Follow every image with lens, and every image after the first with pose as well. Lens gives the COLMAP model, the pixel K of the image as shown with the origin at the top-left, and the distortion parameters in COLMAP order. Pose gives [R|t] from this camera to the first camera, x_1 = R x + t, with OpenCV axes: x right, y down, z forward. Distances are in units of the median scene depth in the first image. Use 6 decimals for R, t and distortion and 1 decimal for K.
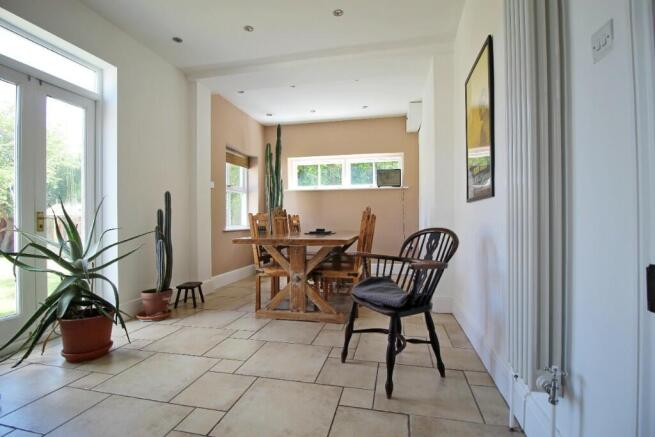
lens RADIAL K [[303.1, 0, 327.5], [0, 303.1, 218.5], [0, 0, 1]] dist [-0.002242, -0.000503]
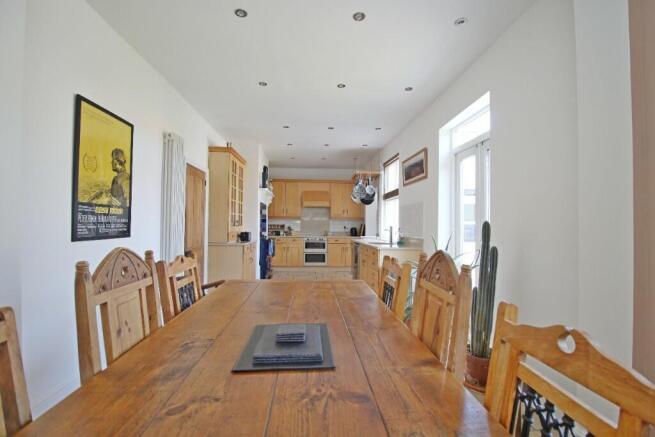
lens RADIAL K [[312.0, 0, 330.1], [0, 312.0, 218.3], [0, 0, 1]] dist [-0.016105, -0.001071]
pose [[-0.954771, -0.013184, -0.297051, 0.023277], [-0.007174, 0.999747, -0.021314, -0.046906], [0.297257, -0.018219, -0.954624, 0.939247]]
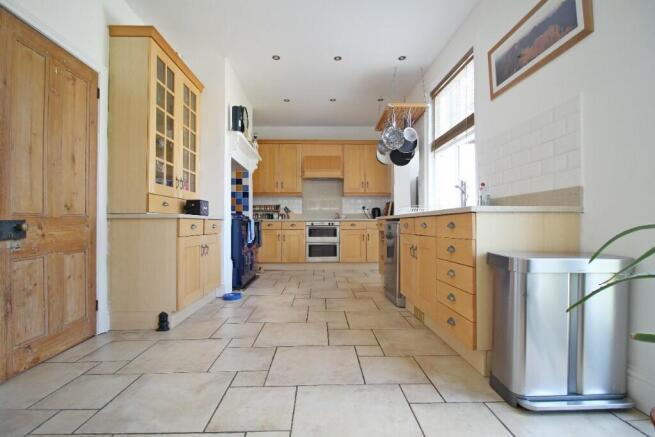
lens RADIAL K [[307.1, 0, 326.1], [0, 307.1, 225.5], [0, 0, 1]] dist [0.000103, -0.000168]
pose [[-0.966775, 0.007310, -0.255525, -0.101884], [0.006892, 0.999973, 0.002531, 0.026274], [0.255536, 0.000686, -0.966799, 0.491241]]
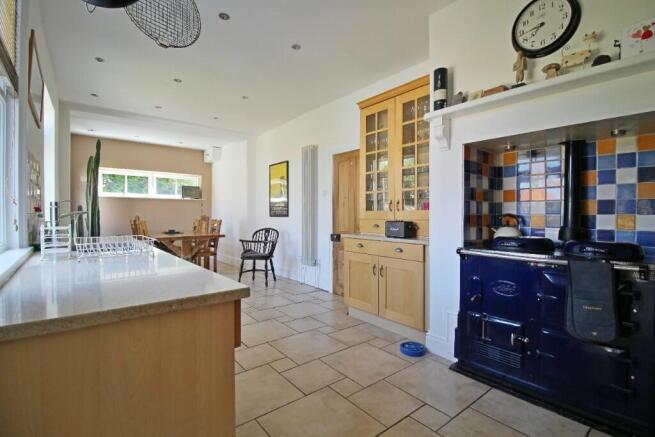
lens RADIAL K [[312.0, 0, 330.1], [0, 312.0, 218.3], [0, 0, 1]] dist [-0.016105, -0.001071]
pose [[0.611284, 0.000511, 0.791411, -0.543893], [-0.008515, 0.999946, 0.005931, -0.027761], [-0.791365, -0.010364, 0.611256, -0.392603]]
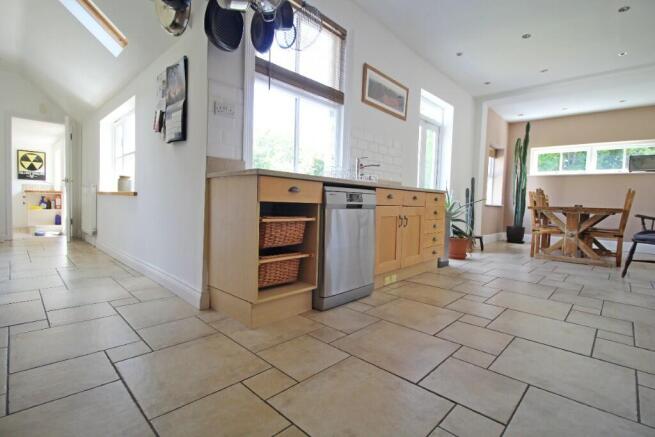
lens RADIAL K [[312.0, 0, 330.1], [0, 312.0, 218.3], [0, 0, 1]] dist [-0.016105, -0.001071]
pose [[0.861908, 0.057593, -0.503783, -0.198041], [-0.034586, 0.997892, 0.054908, 0.039801], [0.505883, -0.029902, 0.862084, -0.502012]]
